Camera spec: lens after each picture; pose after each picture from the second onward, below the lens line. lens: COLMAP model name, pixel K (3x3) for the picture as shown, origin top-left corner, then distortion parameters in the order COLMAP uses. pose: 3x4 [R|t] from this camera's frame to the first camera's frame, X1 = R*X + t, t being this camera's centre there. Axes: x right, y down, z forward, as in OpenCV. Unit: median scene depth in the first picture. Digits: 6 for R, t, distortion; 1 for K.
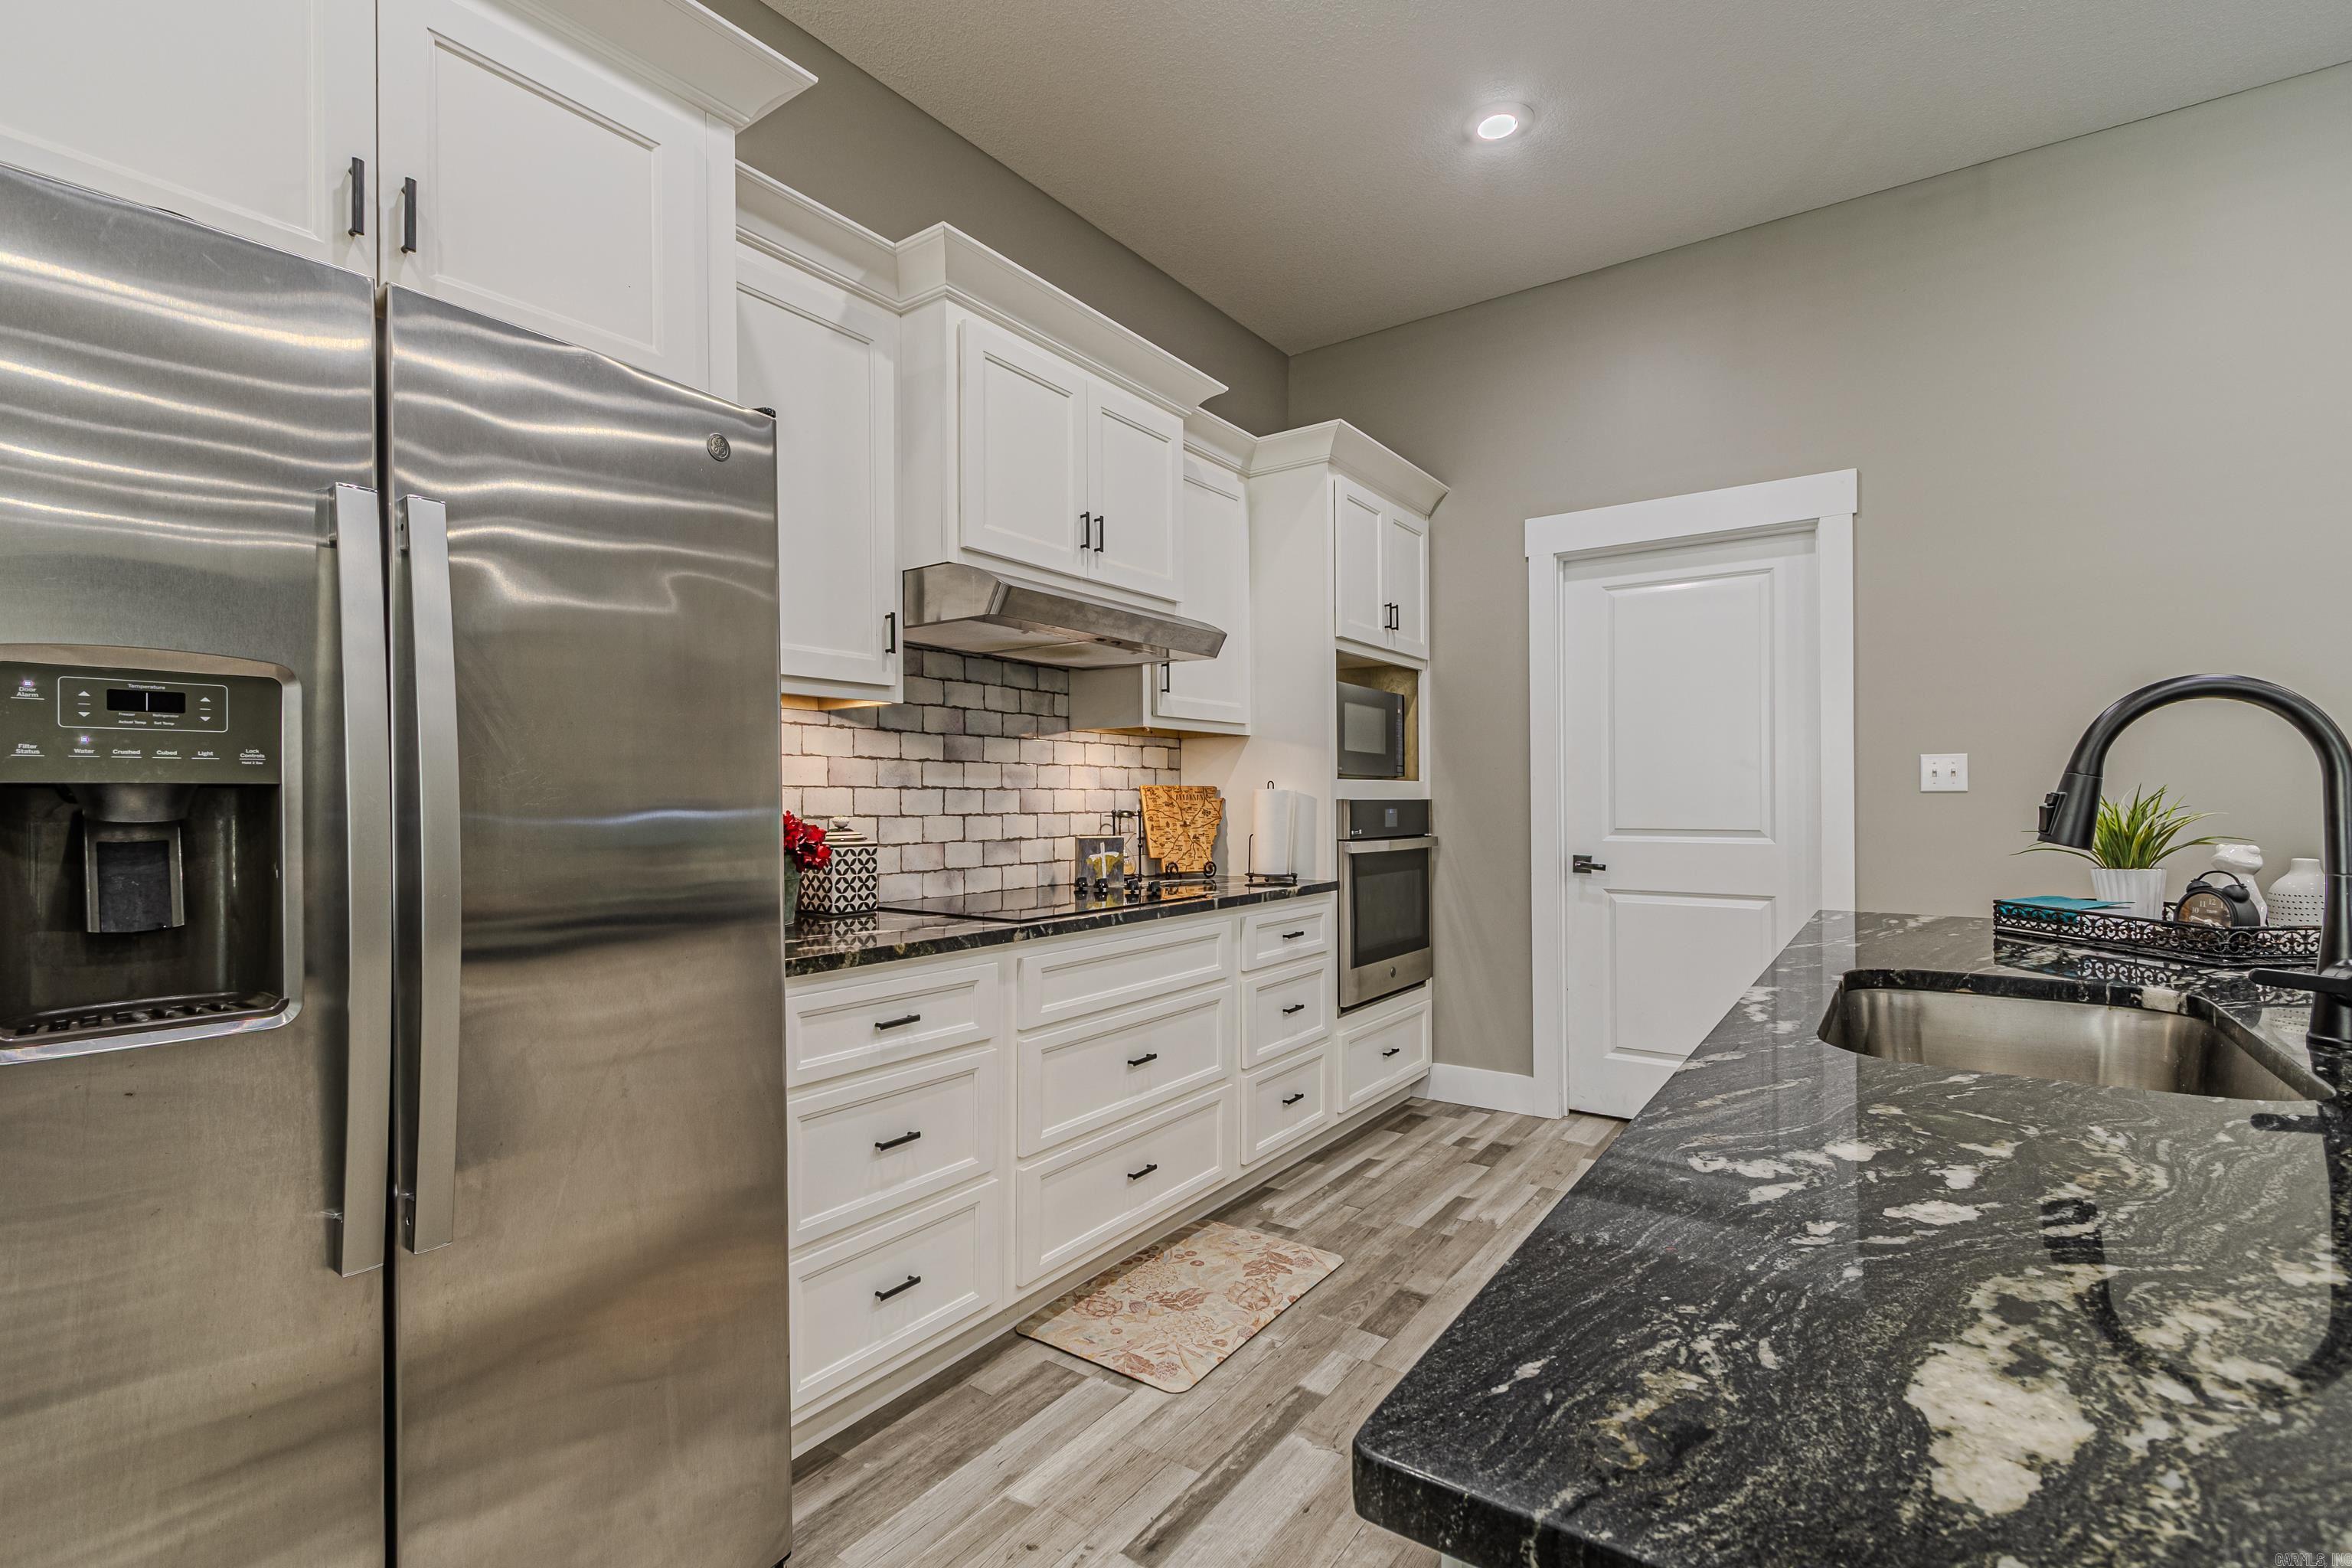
lens RADIAL K [[1077.1, 0, 1151.6], [0, 1077.1, 793.7], [0, 0, 1]] dist [0.015441, -0.004346]
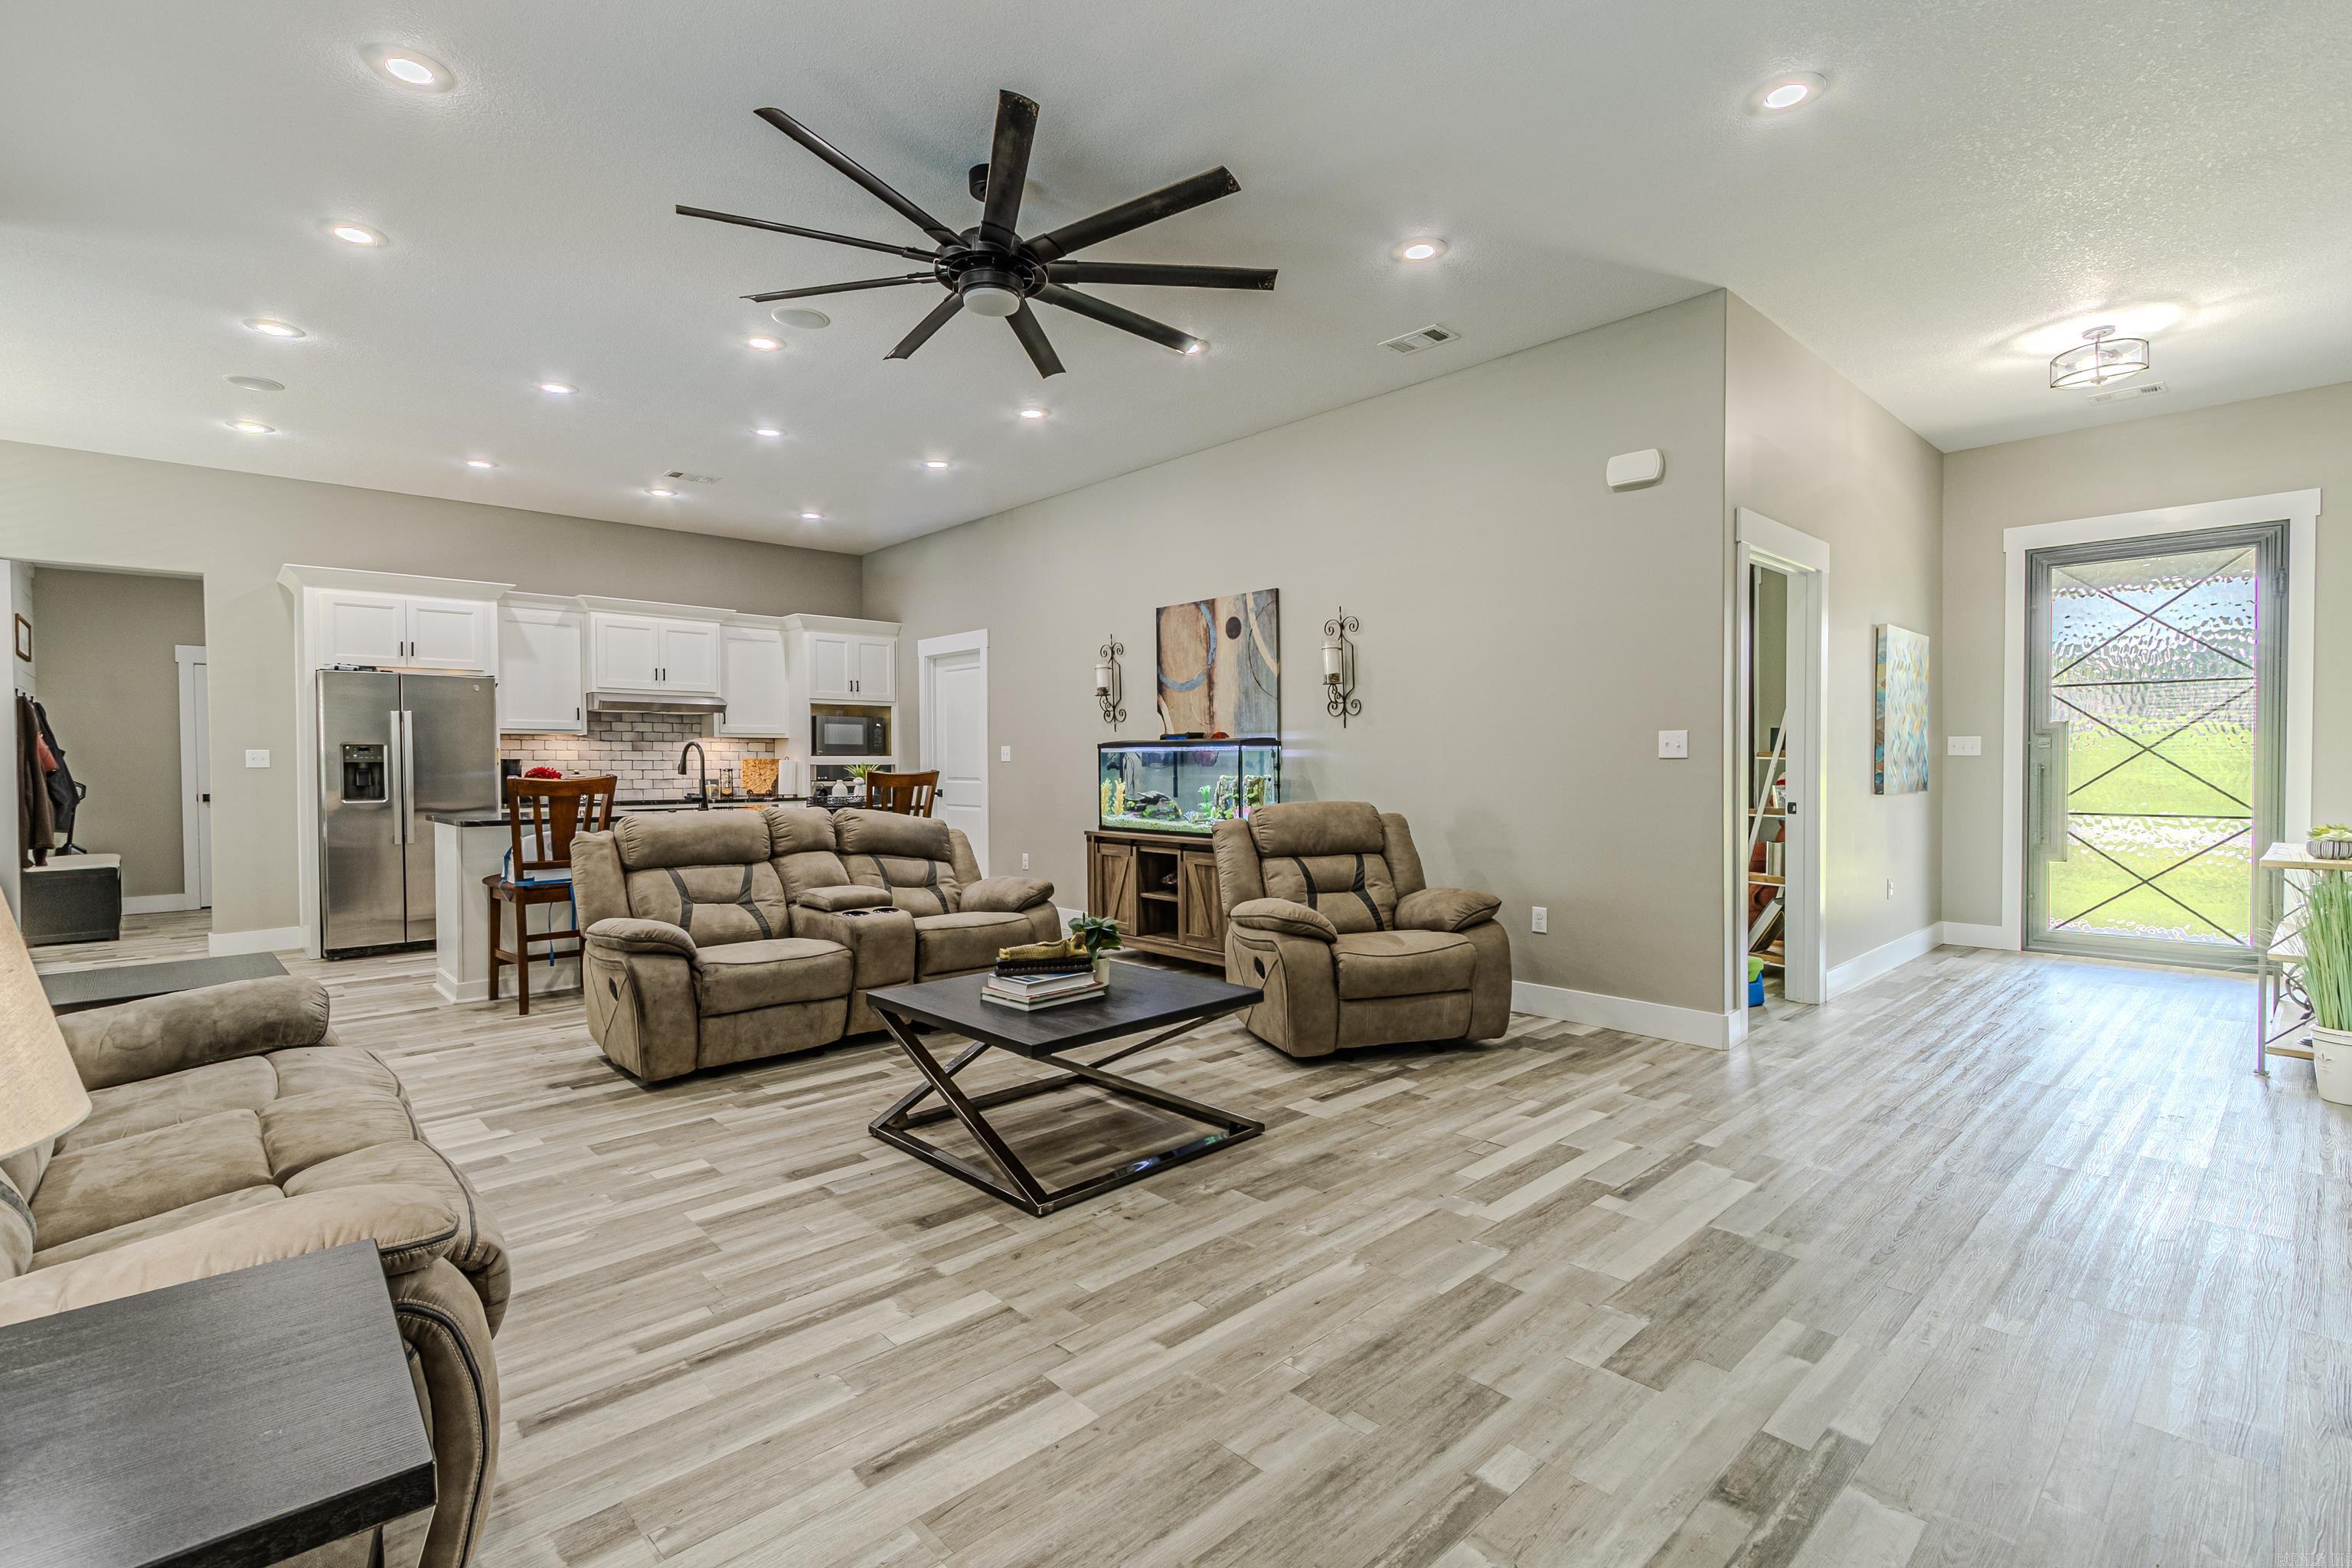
lens RADIAL K [[1077.1, 0, 1113.9], [0, 1077.1, 774.2], [0, 0, 1]] dist [0.015441, -0.004346]
pose [[0.976604, 0.002932, -0.215027, 1.447881], [0.000449, 0.999877, 0.015676, -0.011708], [0.215047, -0.015406, 0.976482, -1.301882]]
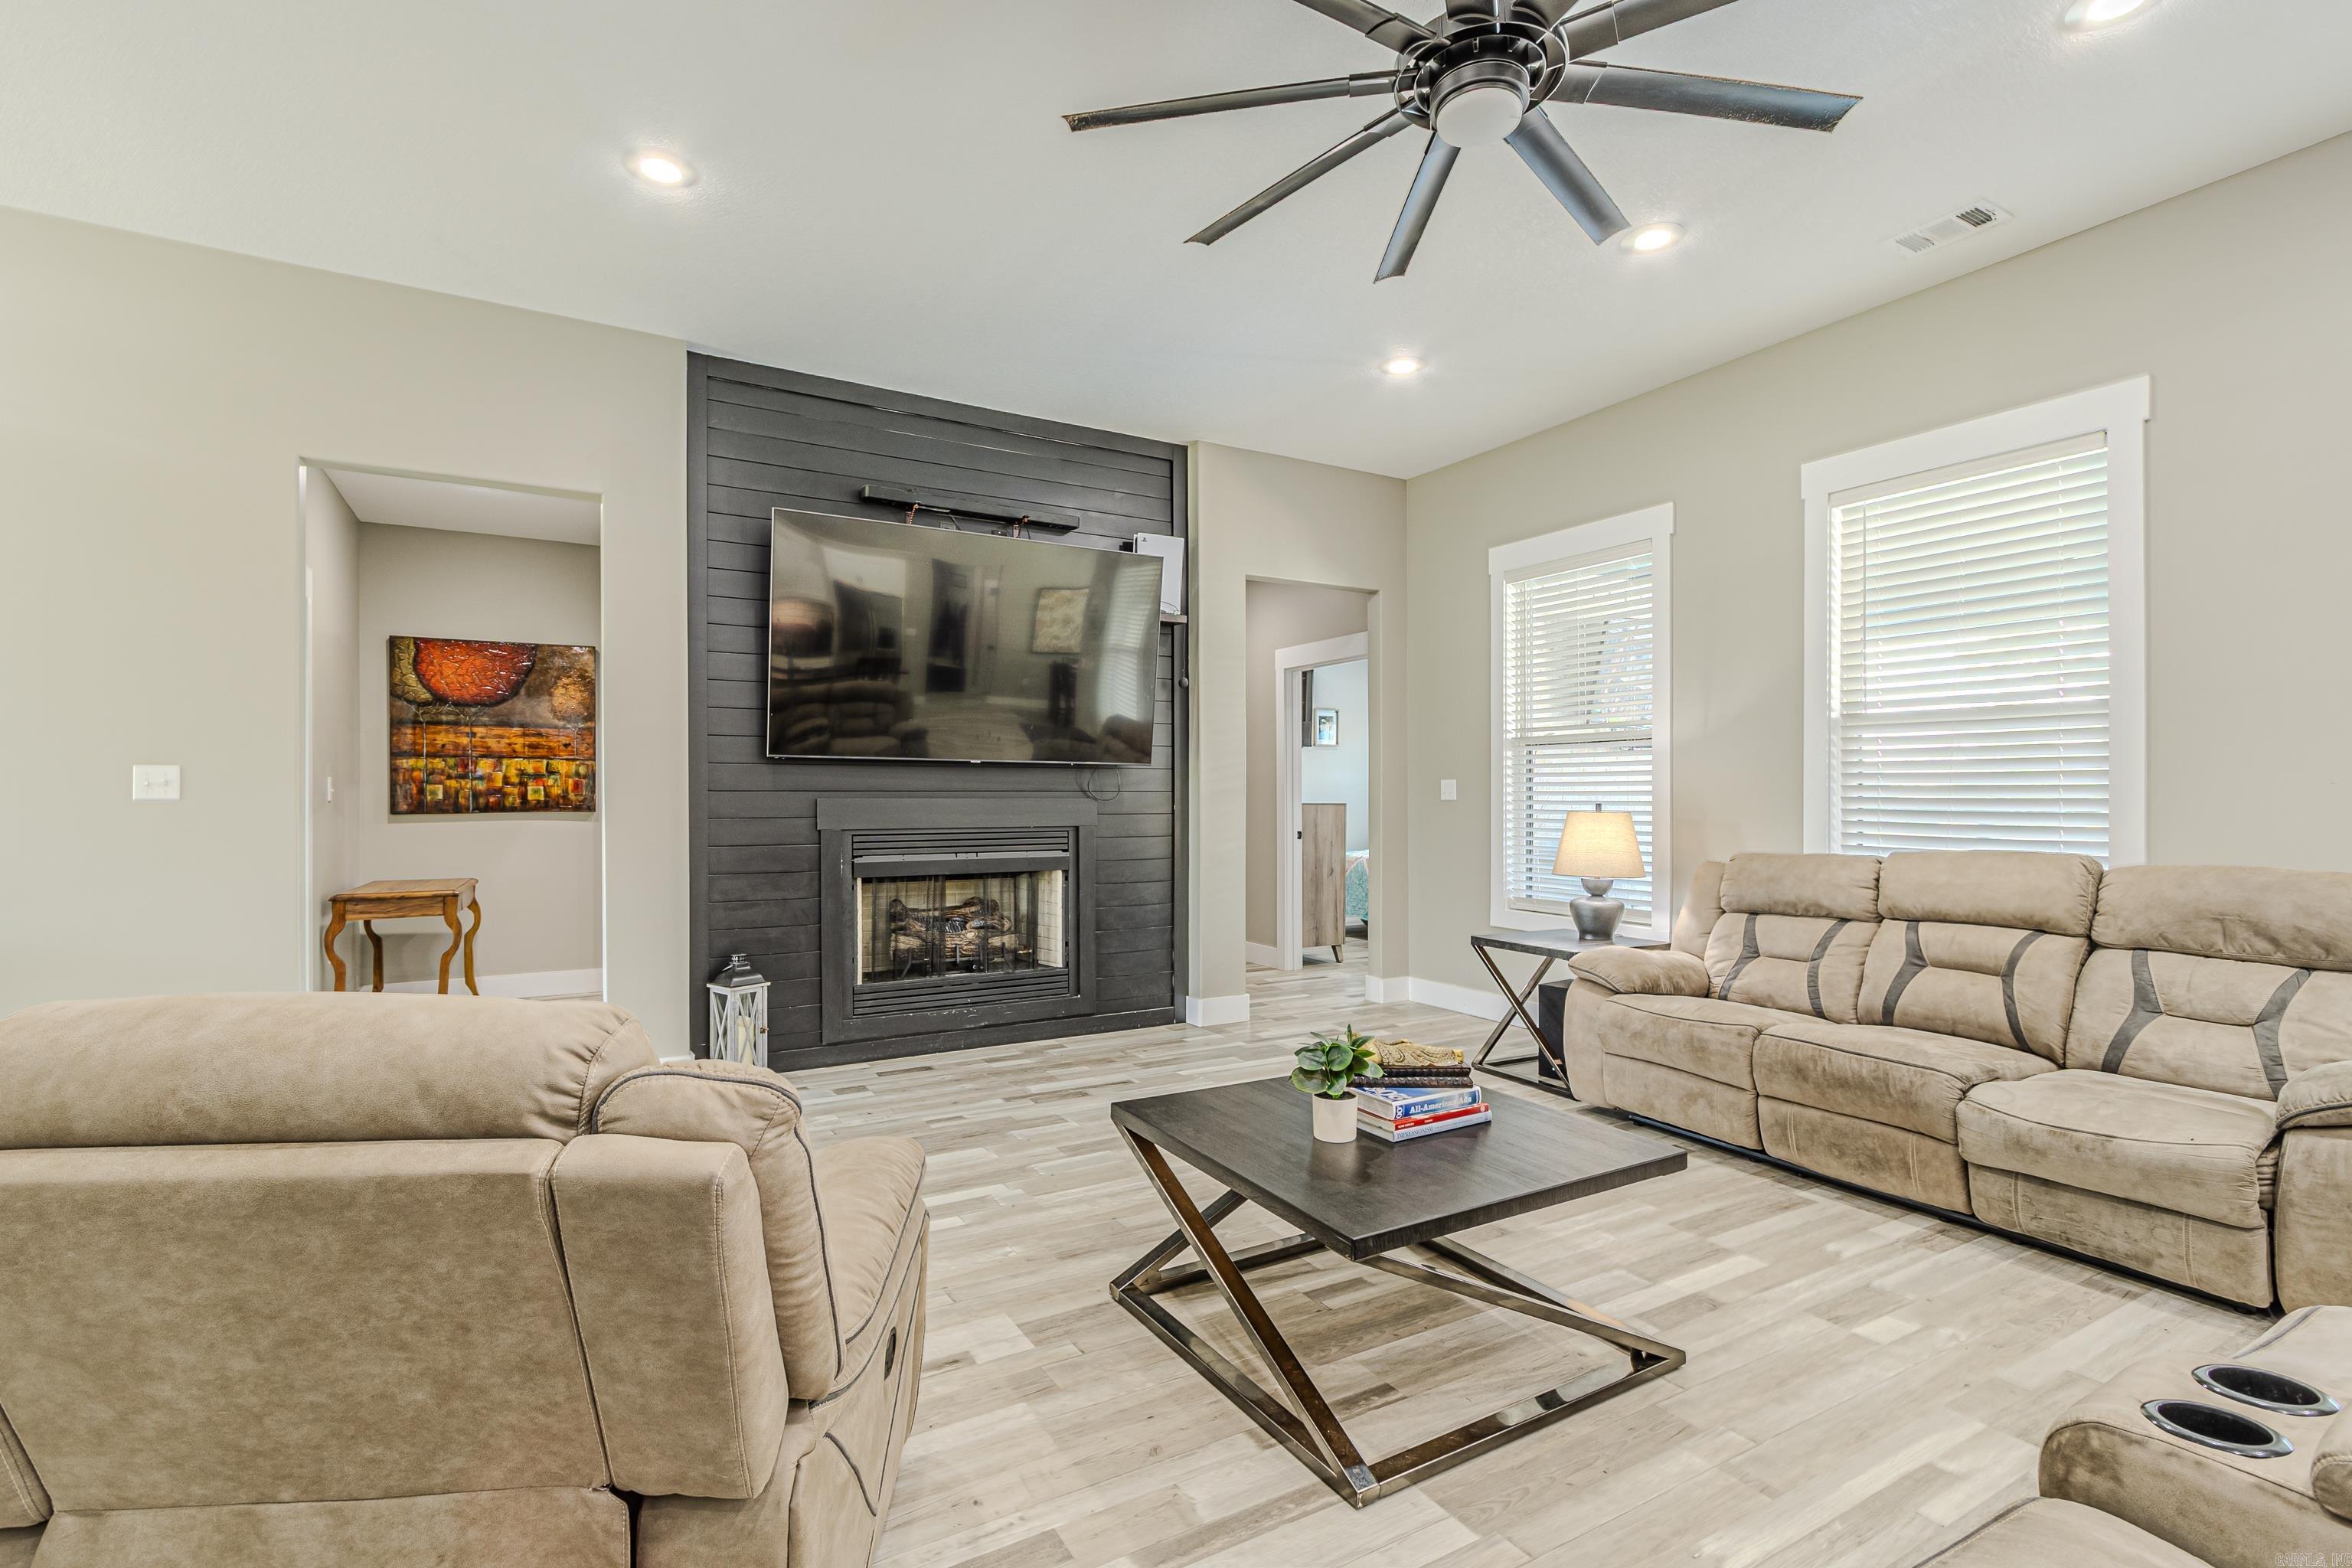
lens RADIAL K [[1077.1, 0, 1147.5], [0, 1077.1, 806.0], [0, 0, 1]] dist [0.015441, -0.004346]
pose [[-0.914559, 0.004844, 0.404424, 1.038218], [0.007548, 0.999959, 0.005092, -0.010873], [-0.404383, 0.007709, -0.914557, 0.377667]]
